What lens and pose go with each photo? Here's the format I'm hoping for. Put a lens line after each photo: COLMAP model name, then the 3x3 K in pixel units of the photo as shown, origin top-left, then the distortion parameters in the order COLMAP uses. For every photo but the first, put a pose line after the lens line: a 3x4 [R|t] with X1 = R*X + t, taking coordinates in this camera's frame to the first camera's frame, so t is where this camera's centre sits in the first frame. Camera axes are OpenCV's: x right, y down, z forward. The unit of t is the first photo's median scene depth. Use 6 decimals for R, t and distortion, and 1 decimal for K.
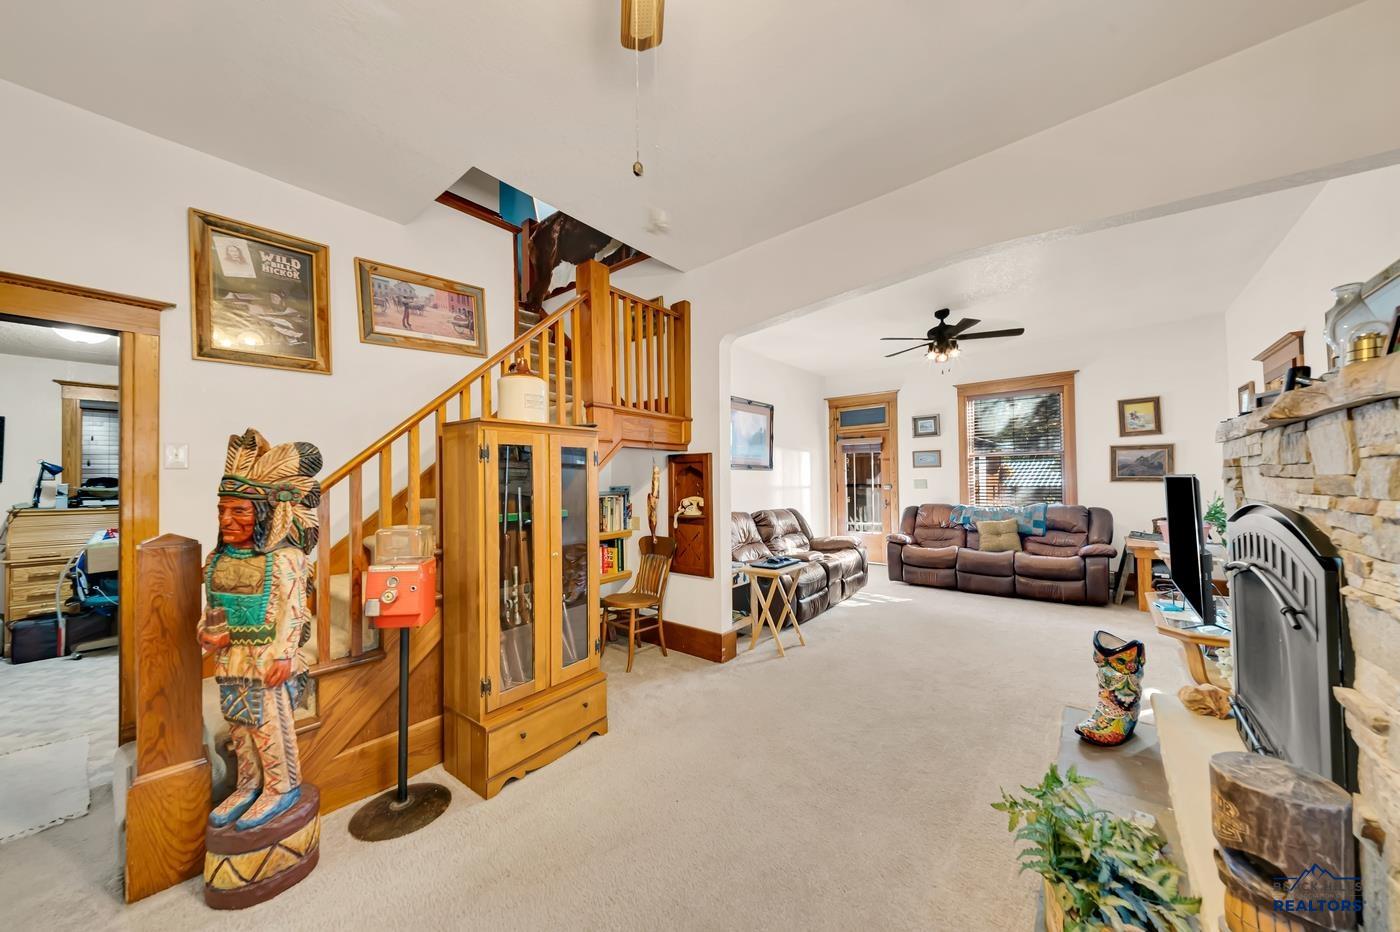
lens RADIAL K [[486.1, 0, 700.0], [0, 486.1, 466.0], [0, 0, 1]] dist [0.022516, -0.007922]
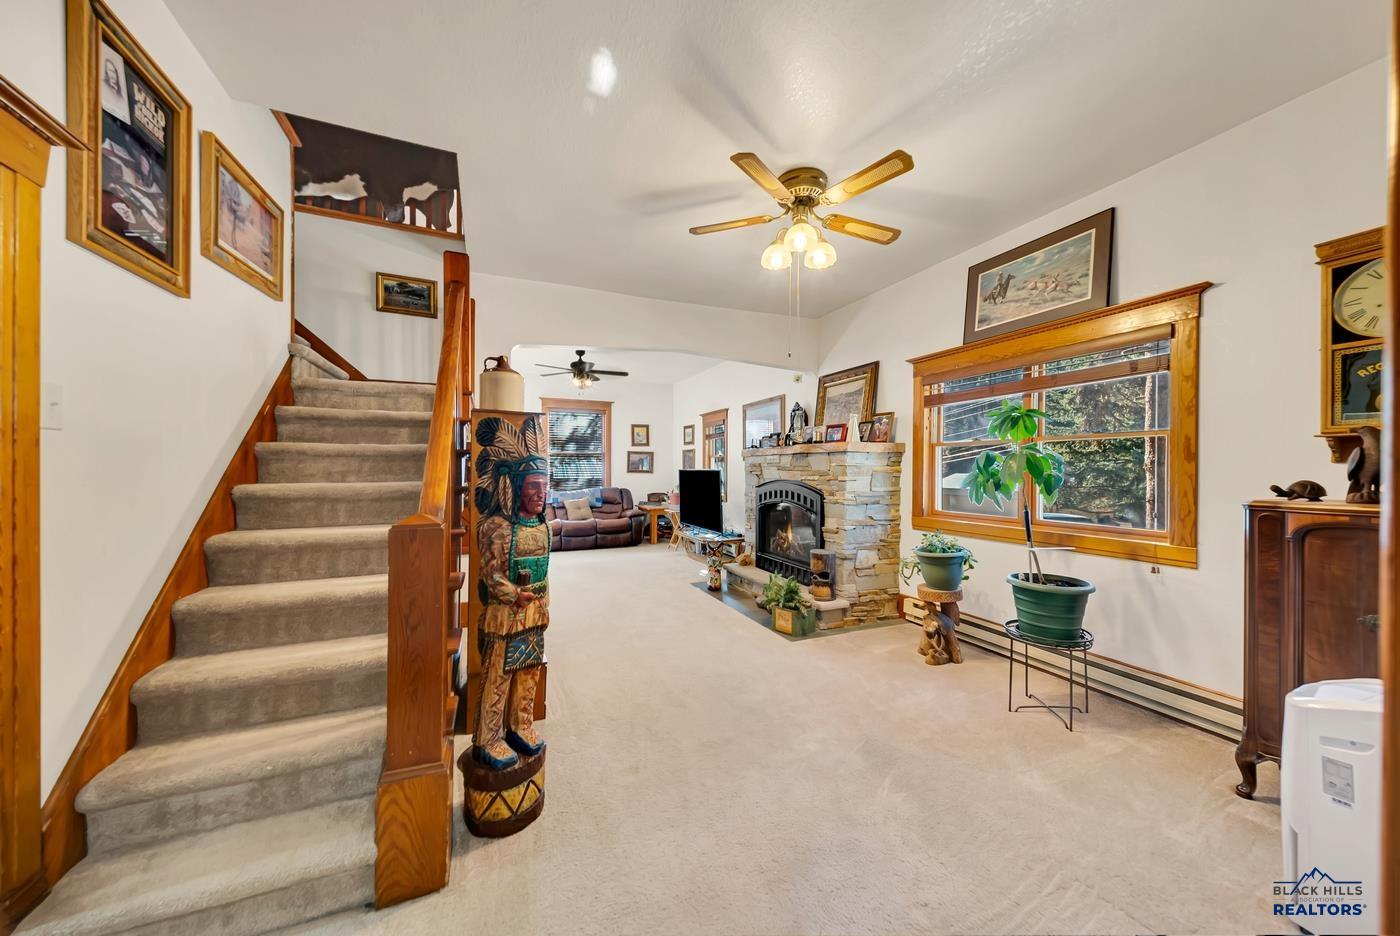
lens RADIAL K [[486.1, 0, 700.0], [0, 486.1, 468.0], [0, 0, 1]] dist [0.022516, -0.007922]
pose [[0.456047, 0.018487, 0.889763, -0.538112], [-0.037238, 0.999305, -0.001677, 0.010180], [-0.889176, -0.032368, 0.456419, 0.035156]]
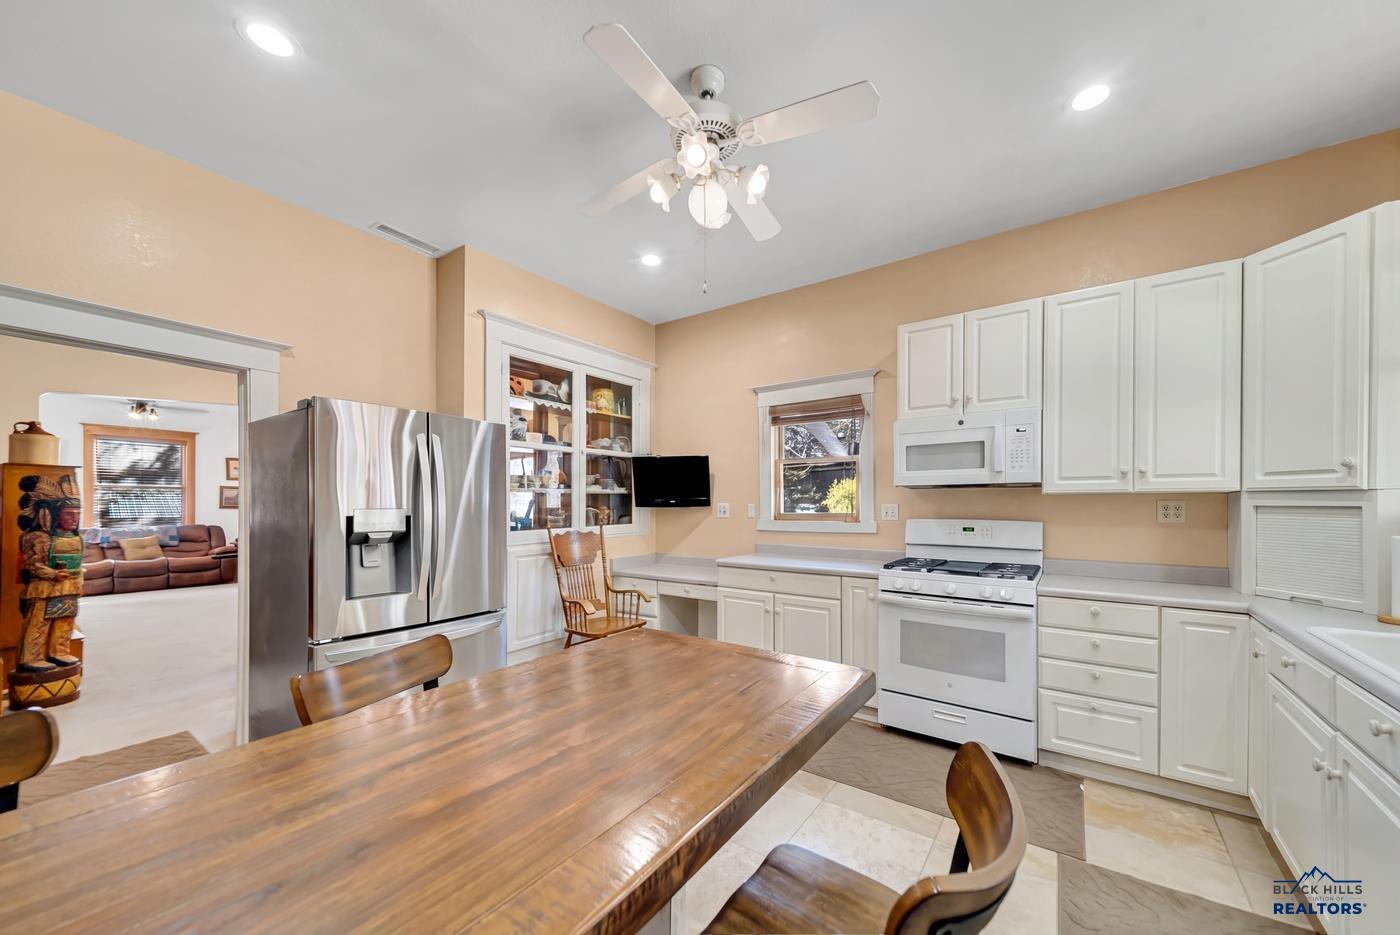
lens RADIAL K [[519.3, 0, 731.5], [0, 519.3, 501.2], [0, 0, 1]] dist [-0.002991, -0.000411]
pose [[-0.107023, 0.021429, 0.994026, -1.020476], [-0.027454, 0.999323, -0.024499, 0.003540], [-0.993877, -0.029912, -0.106362, -0.462856]]
